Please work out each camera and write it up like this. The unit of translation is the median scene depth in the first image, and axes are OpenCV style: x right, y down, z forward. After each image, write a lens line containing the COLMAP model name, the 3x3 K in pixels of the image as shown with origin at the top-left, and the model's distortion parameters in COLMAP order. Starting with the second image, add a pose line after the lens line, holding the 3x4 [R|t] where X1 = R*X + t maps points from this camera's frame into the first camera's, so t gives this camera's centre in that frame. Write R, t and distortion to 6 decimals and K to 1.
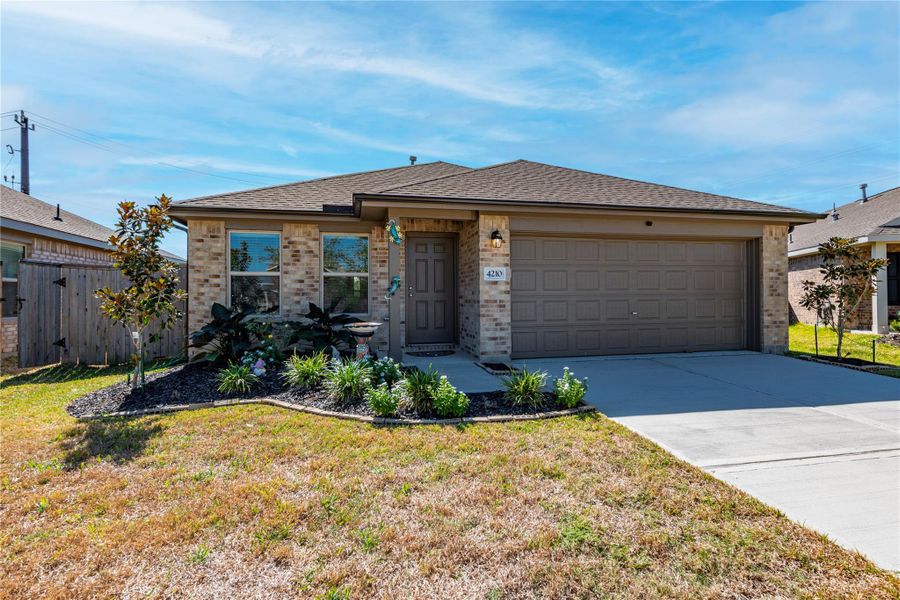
lens RADIAL K [[414.7, 0, 458.2], [0, 414.7, 300.8], [0, 0, 1]] dist [0.012864, -0.002025]
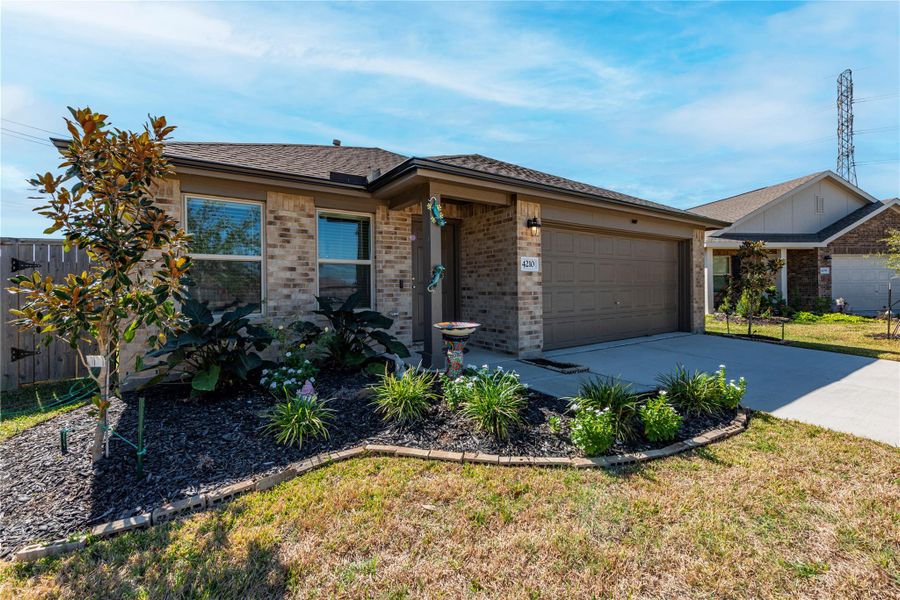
lens RADIAL K [[362.1, 0, 444.0], [0, 362.1, 294.5], [0, 0, 1]] dist [0.010077, -0.000453]
pose [[0.937135, -0.009219, 0.348846, -0.379771], [0.006306, 0.999935, 0.009484, -0.004710], [-0.348911, -0.006687, 0.937132, 0.294652]]
